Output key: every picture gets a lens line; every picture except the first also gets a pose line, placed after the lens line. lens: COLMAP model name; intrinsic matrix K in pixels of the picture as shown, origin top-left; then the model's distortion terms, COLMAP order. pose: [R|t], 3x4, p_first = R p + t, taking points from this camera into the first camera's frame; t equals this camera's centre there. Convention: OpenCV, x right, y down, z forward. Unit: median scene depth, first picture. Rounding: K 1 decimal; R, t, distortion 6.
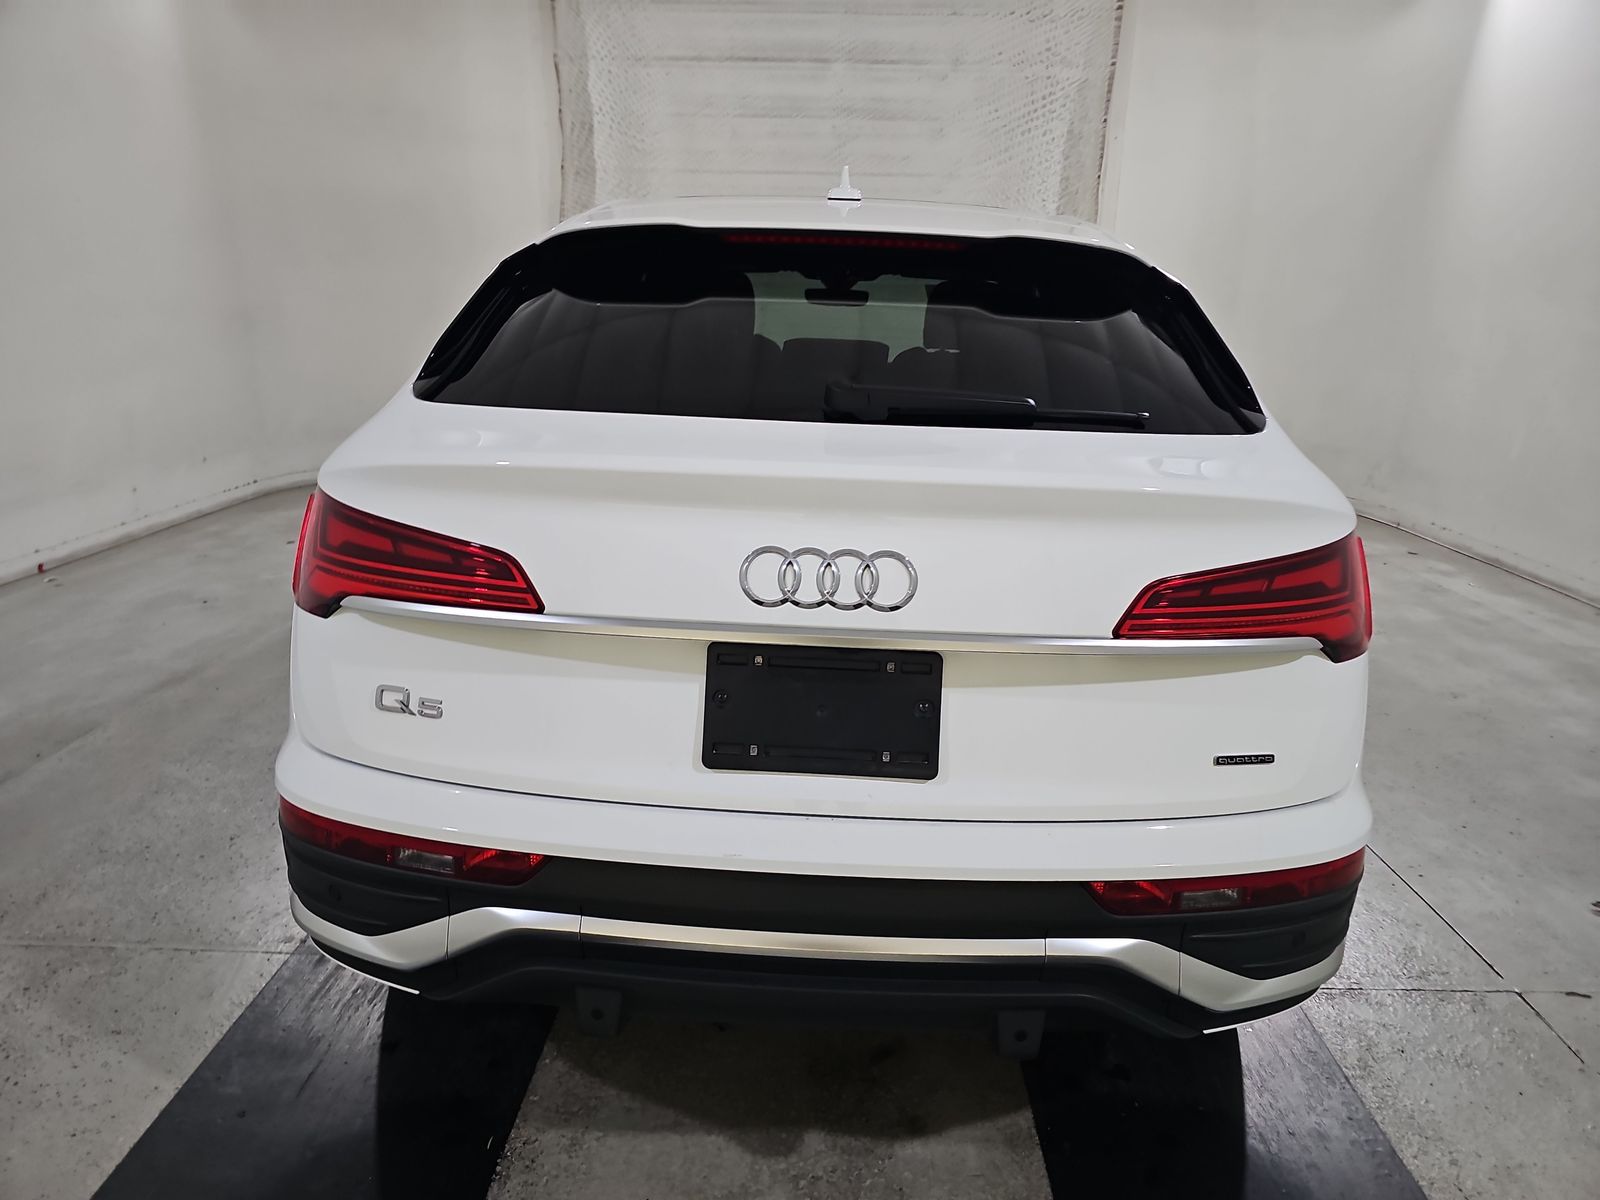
lens RADIAL K [[1050.5, 0, 800.4], [0, 1050.5, 610.1], [0, 0, 1]] dist [0.046136, -0.032195]
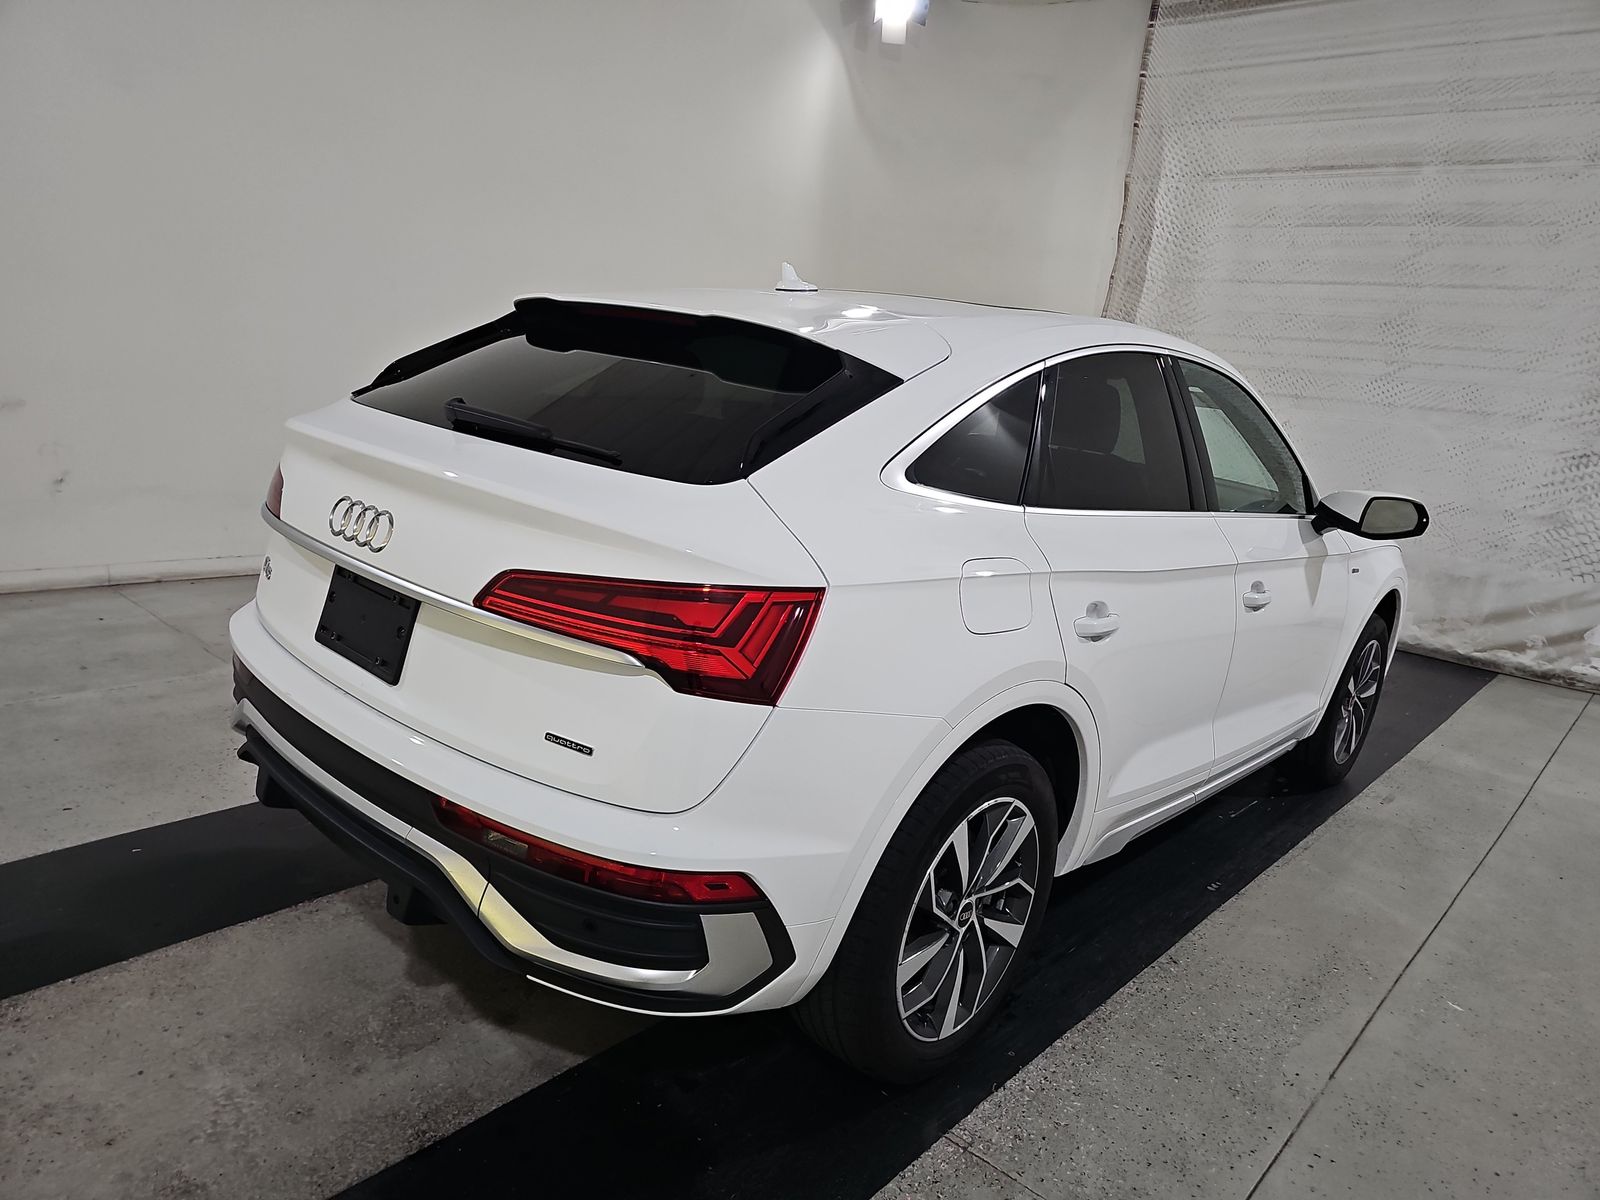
lens RADIAL K [[1050.5, 0, 800.4], [0, 1050.5, 610.1], [0, 0, 1]] dist [0.046136, -0.032195]
pose [[0.757260, 0.206137, -0.619730, 0.266242], [-0.265222, 0.964182, -0.003369, -0.013207], [0.596838, 0.166917, 0.784808, 0.044460]]
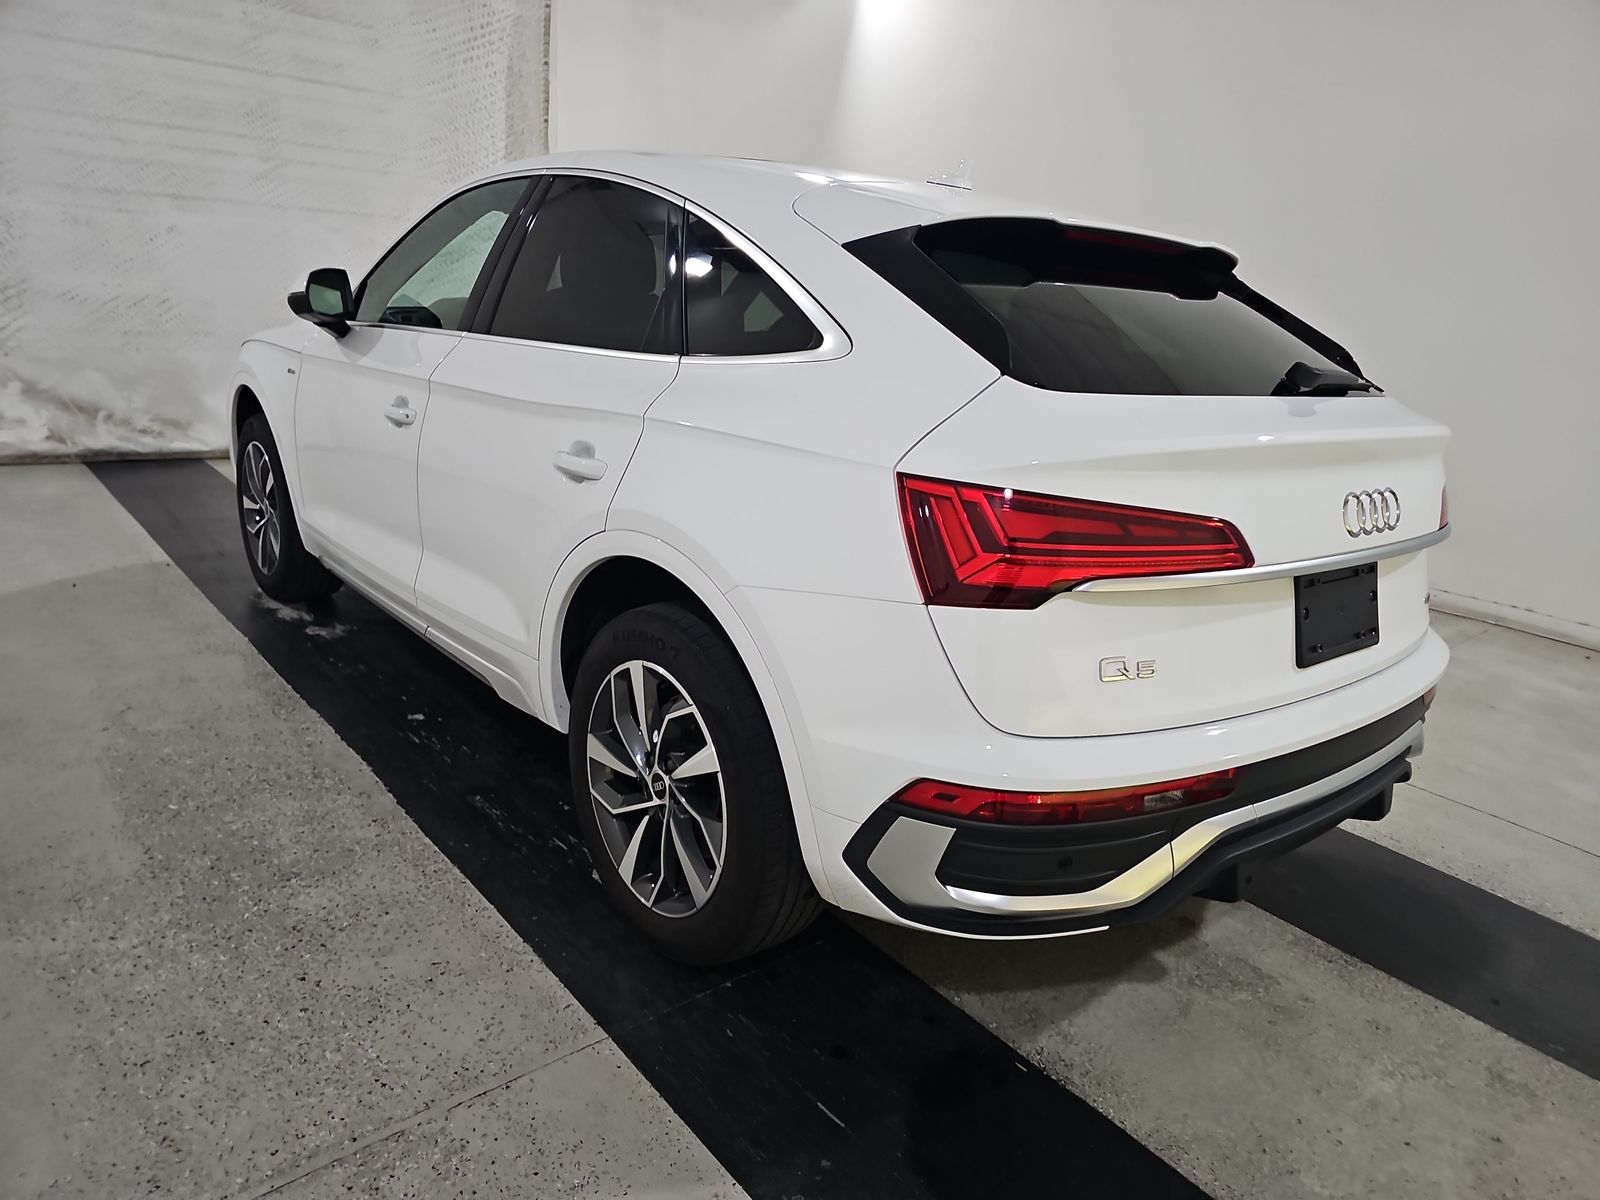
lens RADIAL K [[1060.0, 0, 800.4], [0, 1060.0, 624.8], [0, 0, 1]] dist [0.043870, -0.029116]
pose [[0.742394, -0.174558, 0.646823, -0.277353], [0.129784, 0.984643, 0.116766, -0.027384], [-0.657273, -0.002740, 0.753648, 0.080337]]
